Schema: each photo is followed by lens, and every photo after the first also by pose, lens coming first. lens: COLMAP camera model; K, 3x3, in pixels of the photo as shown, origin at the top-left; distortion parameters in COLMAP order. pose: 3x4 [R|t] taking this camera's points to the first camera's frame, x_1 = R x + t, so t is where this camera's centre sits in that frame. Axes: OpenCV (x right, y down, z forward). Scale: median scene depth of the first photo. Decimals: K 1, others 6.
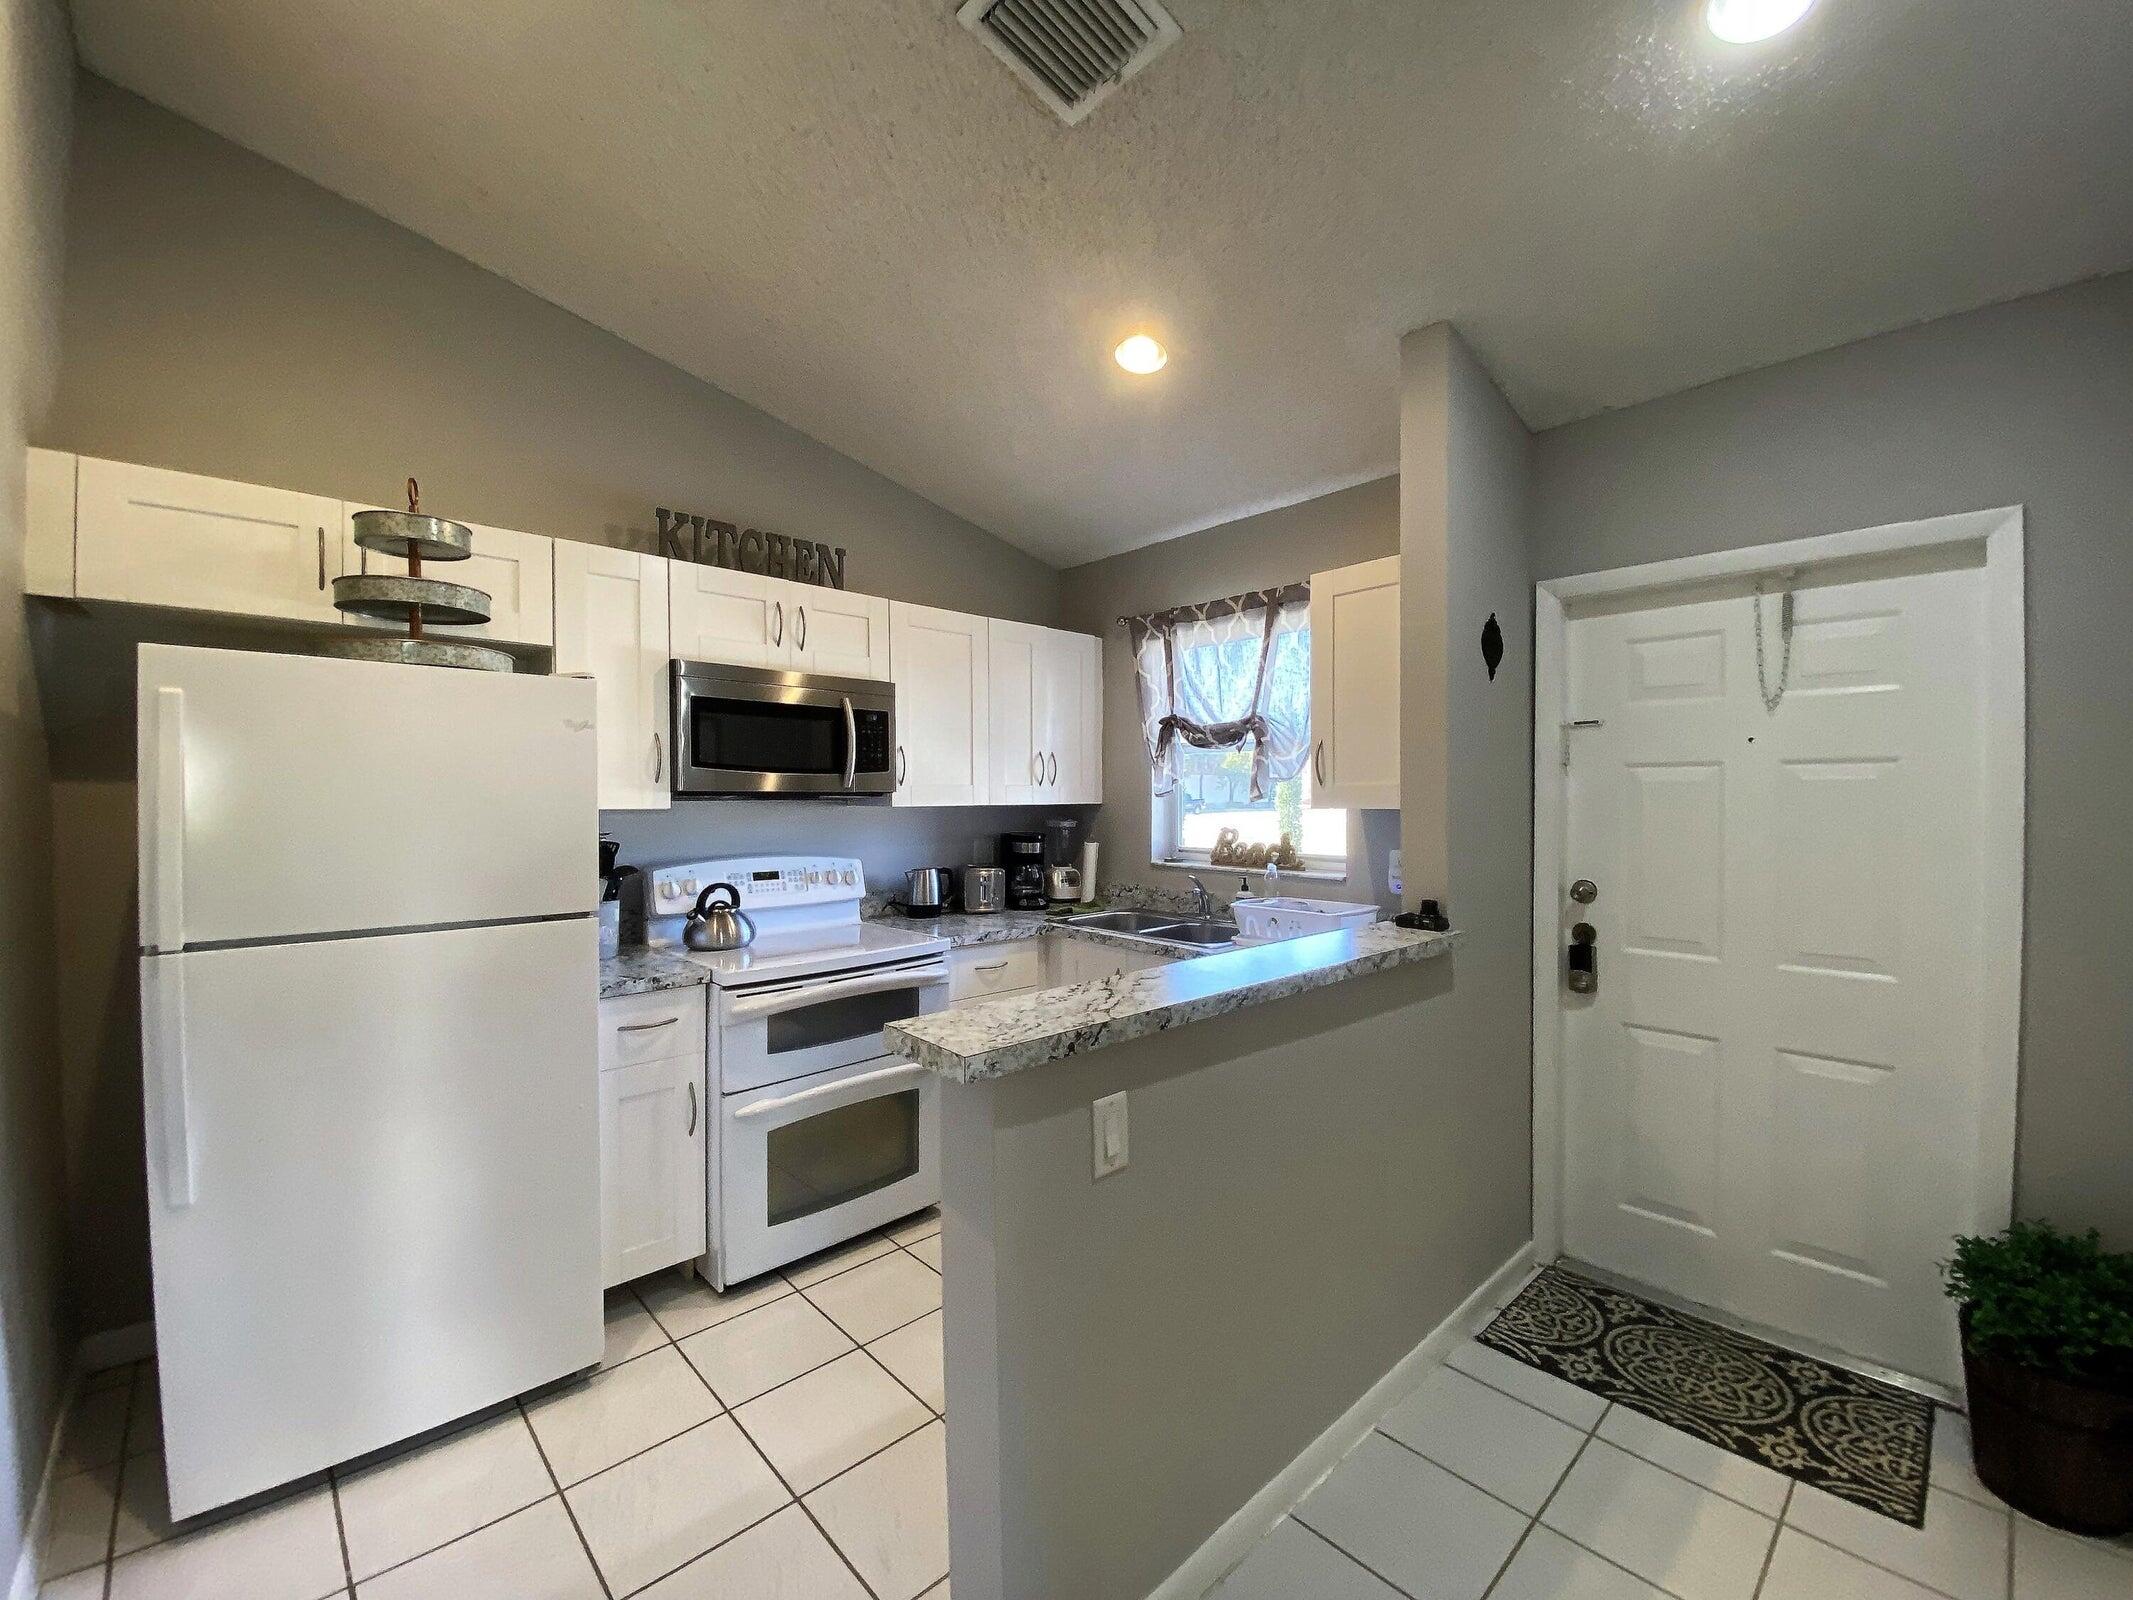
lens RADIAL K [[869.1, 0, 1053.8], [0, 869.1, 803.0], [0, 0, 1]] dist [-0.001306, -0.005946]
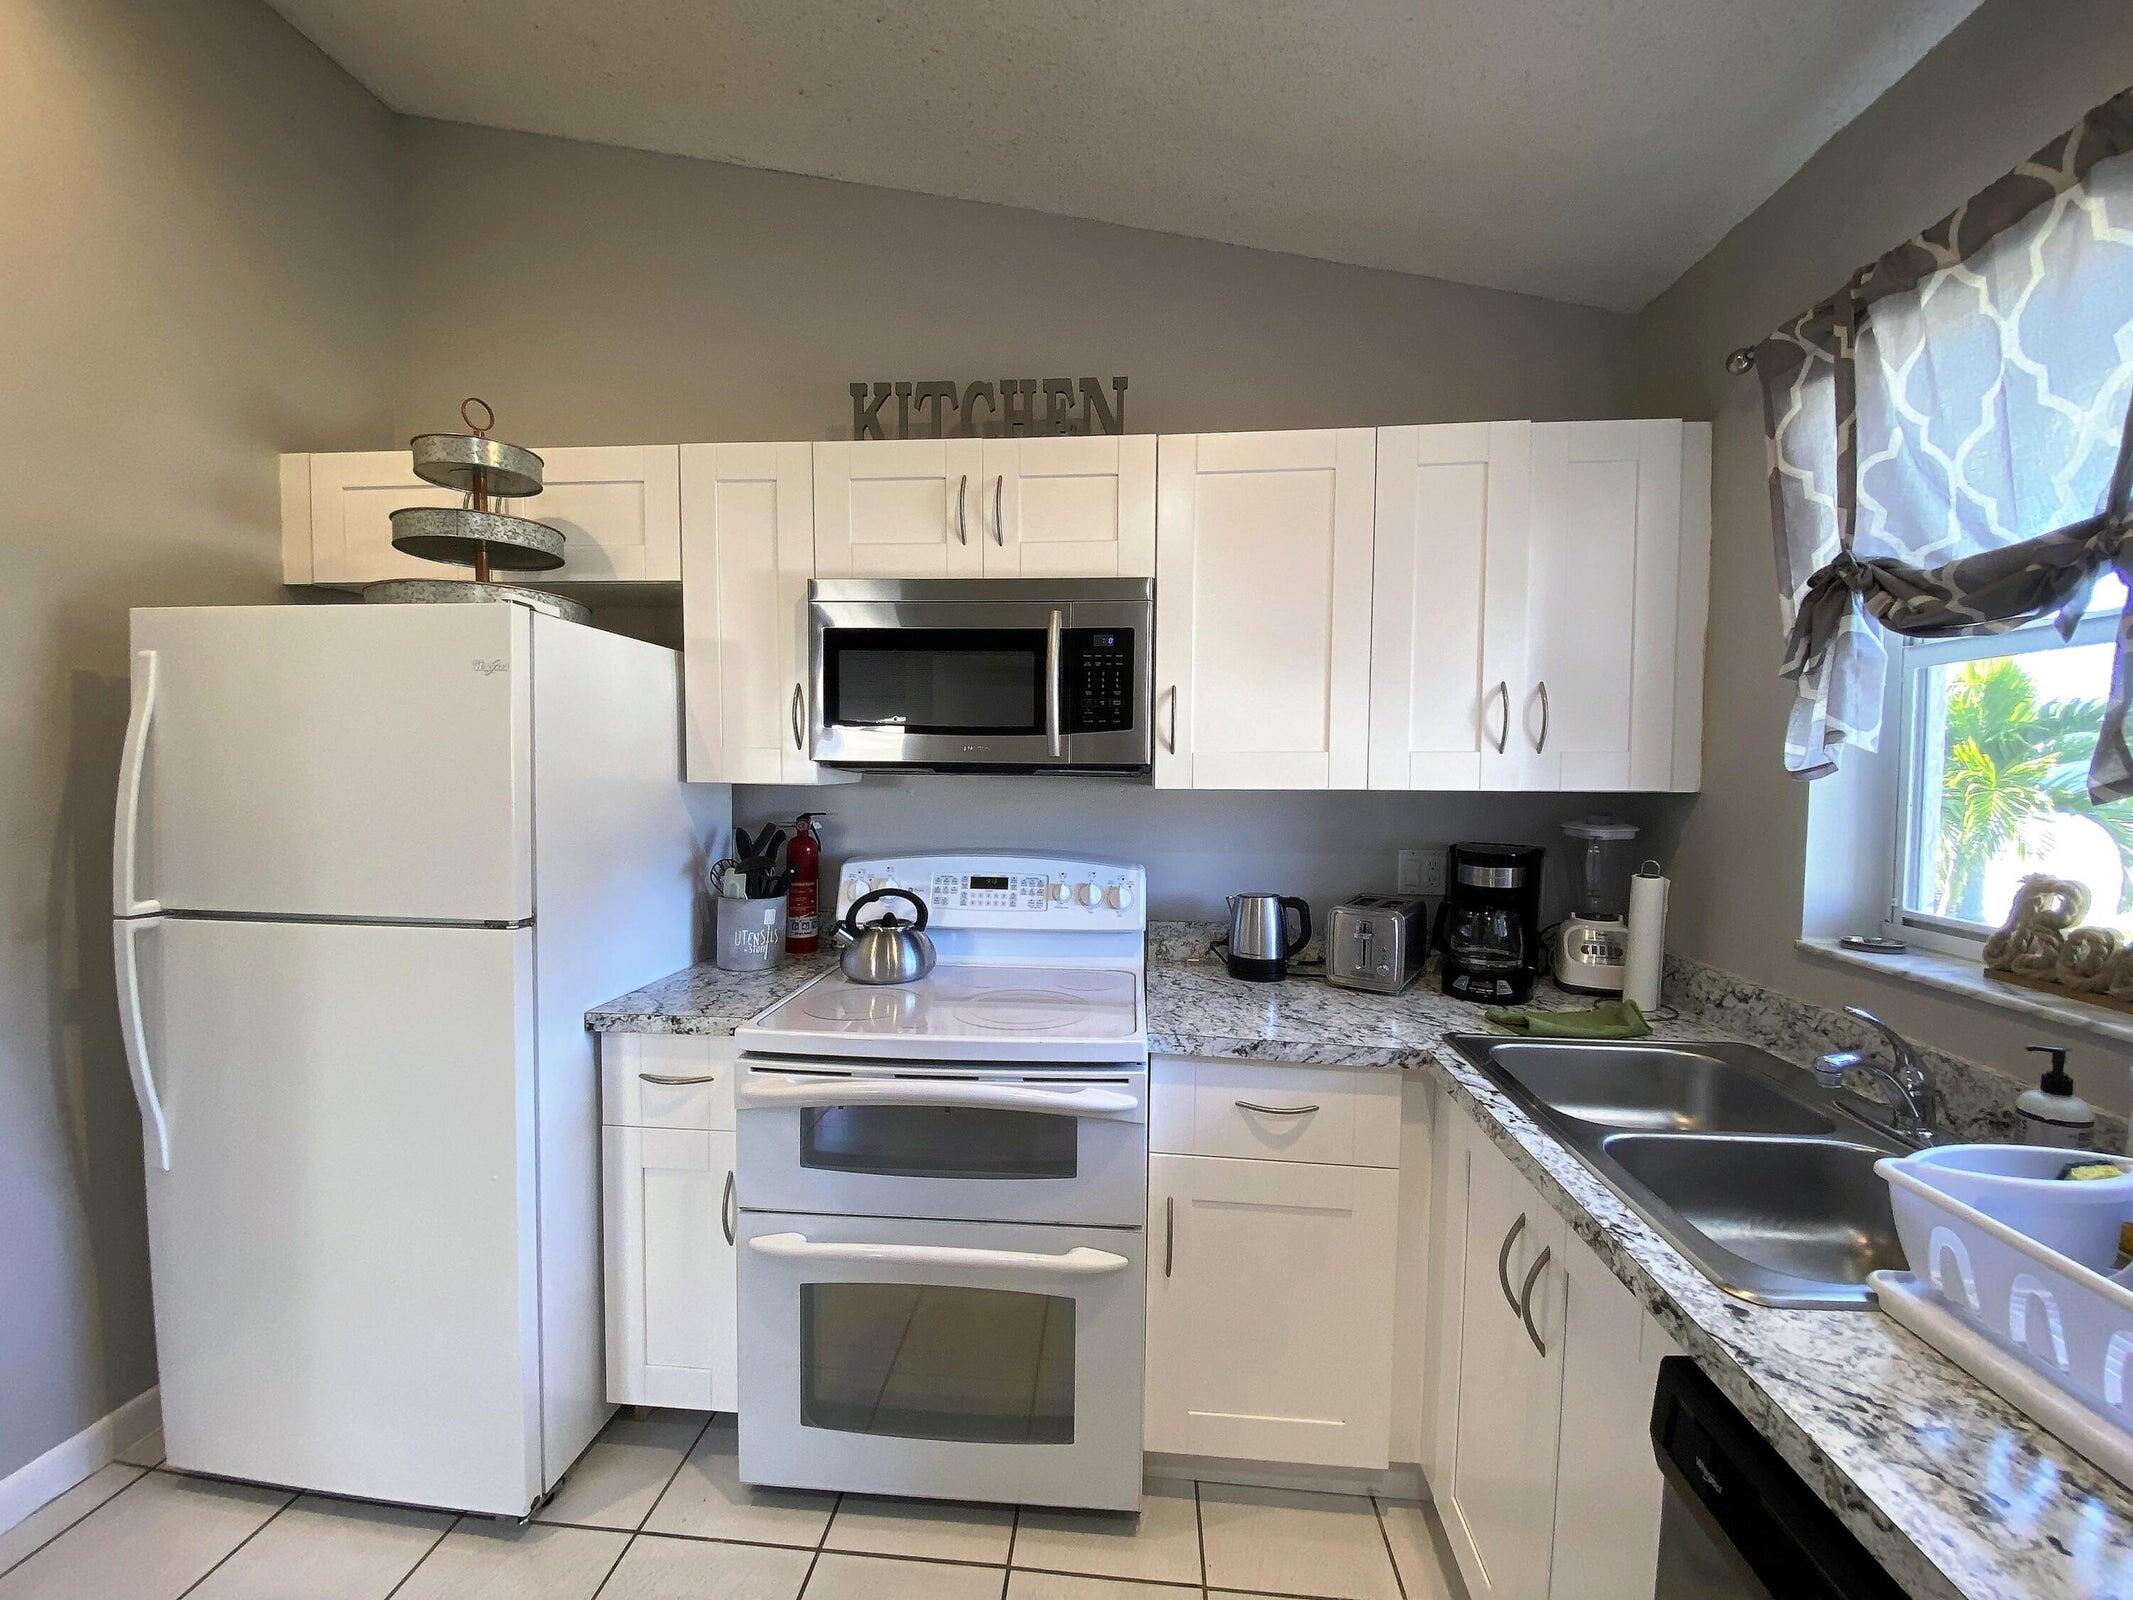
lens RADIAL K [[869.1, 0, 1072.3], [0, 869.1, 800.5], [0, 0, 1]] dist [-0.001306, -0.005946]
pose [[0.665570, 0.035053, -0.745512, 0.215845], [-0.017296, 0.999353, 0.031546, -0.004763], [0.746135, -0.008102, 0.665745, 0.560401]]
